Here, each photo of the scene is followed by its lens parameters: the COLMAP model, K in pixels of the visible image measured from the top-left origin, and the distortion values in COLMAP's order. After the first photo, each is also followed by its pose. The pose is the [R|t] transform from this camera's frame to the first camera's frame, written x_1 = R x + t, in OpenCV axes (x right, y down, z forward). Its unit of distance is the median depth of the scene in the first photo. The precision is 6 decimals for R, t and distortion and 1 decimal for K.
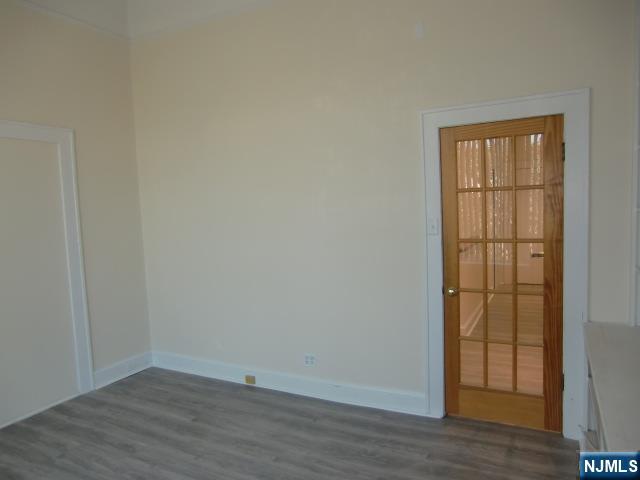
lens RADIAL K [[461.1, 0, 322.4], [0, 461.1, 238.7], [0, 0, 1]] dist [-0.073759, 0.076552]
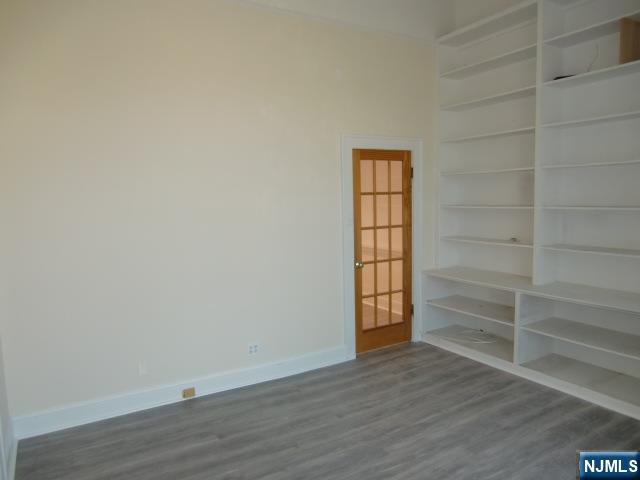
lens RADIAL K [[461.1, 0, 322.7], [0, 461.1, 244.7], [0, 0, 1]] dist [-0.073759, 0.076552]
pose [[0.507742, -0.058712, 0.859506, -0.999546], [0.063916, 0.997493, 0.030381, 0.002431], [-0.859135, 0.039511, 0.510221, 0.373343]]
